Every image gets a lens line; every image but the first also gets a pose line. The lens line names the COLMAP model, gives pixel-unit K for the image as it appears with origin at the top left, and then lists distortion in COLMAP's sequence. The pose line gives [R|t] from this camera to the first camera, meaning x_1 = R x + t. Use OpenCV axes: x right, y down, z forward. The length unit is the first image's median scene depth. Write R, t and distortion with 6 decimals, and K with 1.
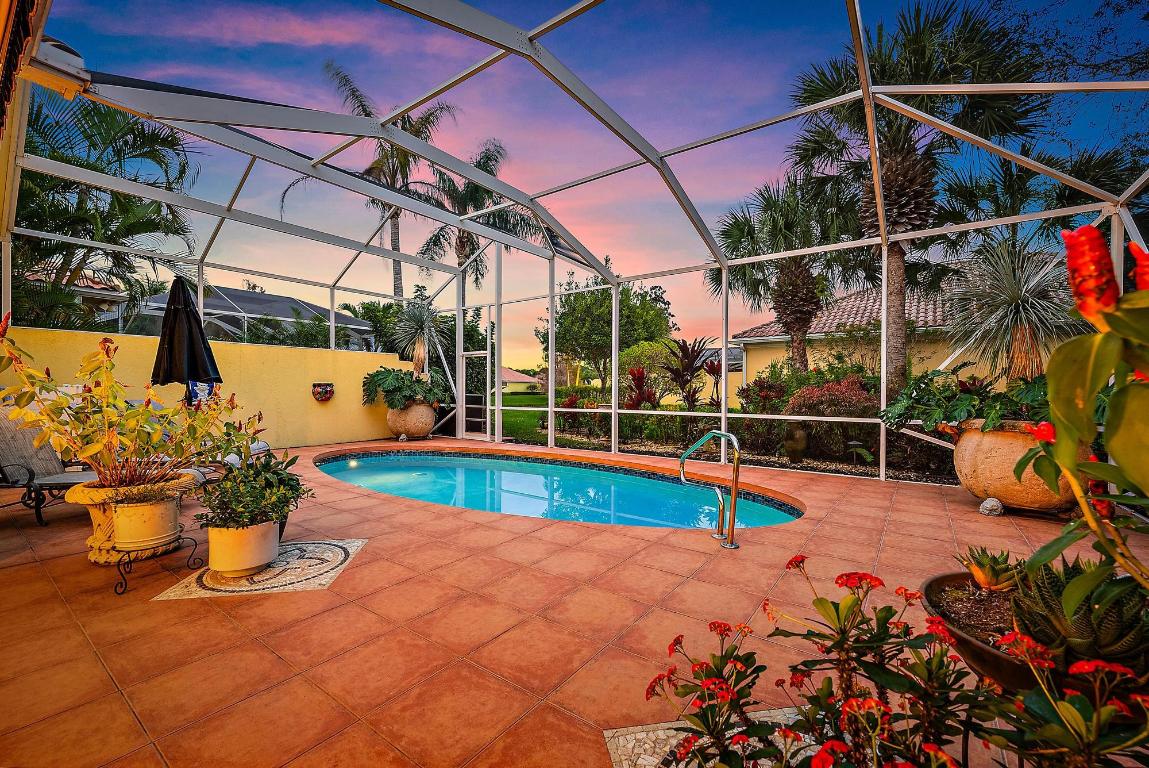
lens RADIAL K [[468.7, 0, 576.8], [0, 468.7, 387.4], [0, 0, 1]] dist [-0.000577, -0.000255]
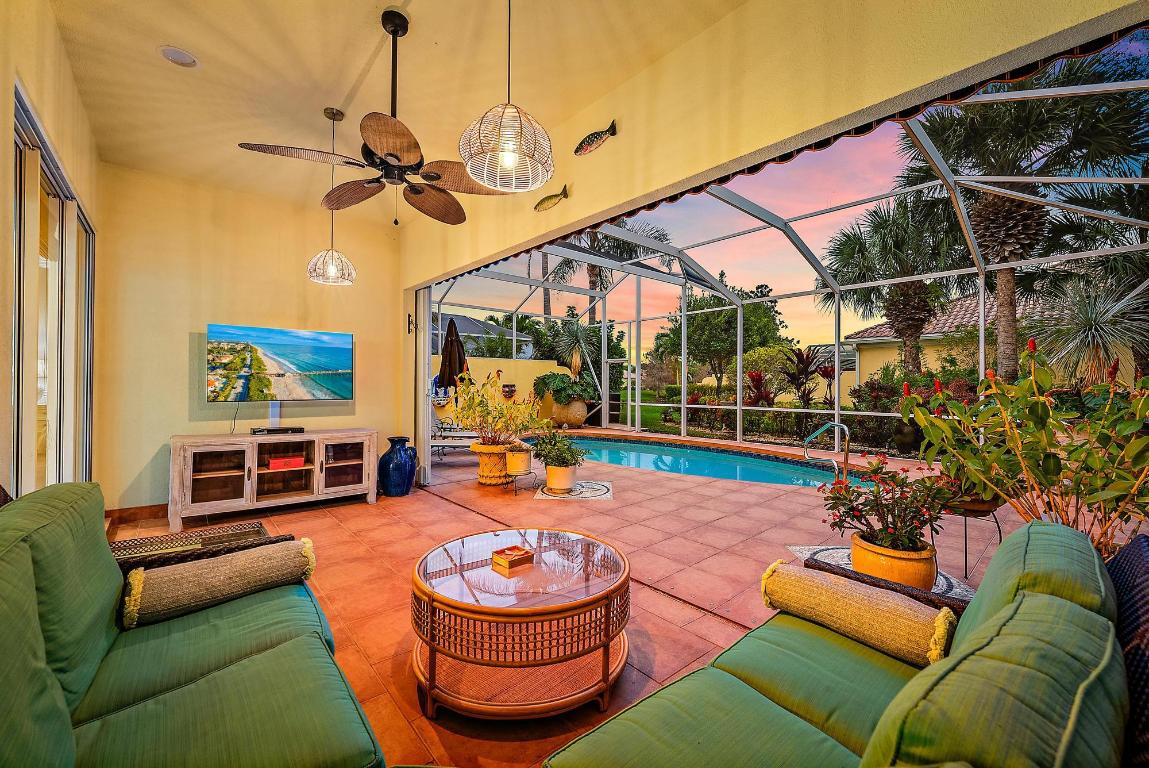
lens RADIAL K [[456.0, 0, 572.8], [0, 456.0, 376.4], [0, 0, 1]] dist [-0.001699, -0.000205]
pose [[0.976236, -0.003199, -0.216687, -0.075683], [0.000265, 0.999908, -0.013568, -0.013472], [0.216710, 0.013188, 0.976147, -0.232217]]
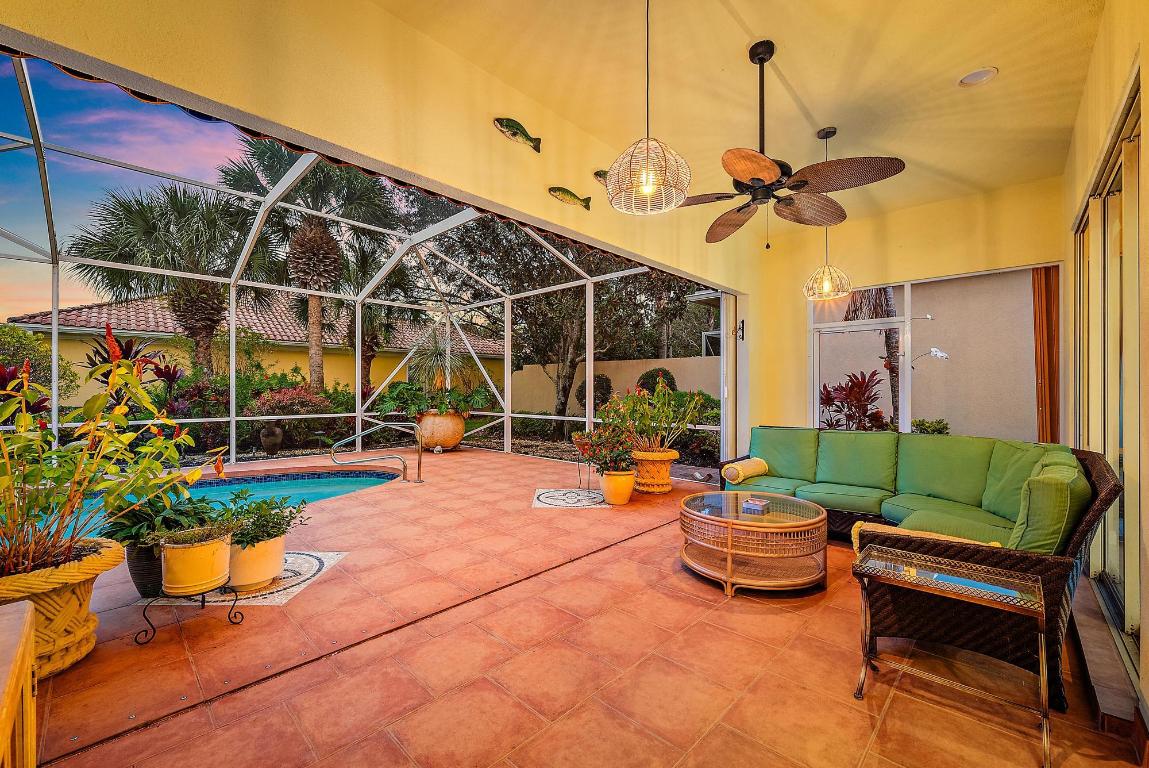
lens RADIAL K [[456.5, 0, 574.5], [0, 456.5, 384.0], [0, 0, 1]] dist [-0.000286, -0.000044]
pose [[0.138946, 0.004966, 0.990288, -0.475499], [-0.004957, 0.999978, -0.004319, -0.017205], [-0.990288, -0.004309, 0.138967, 0.041487]]
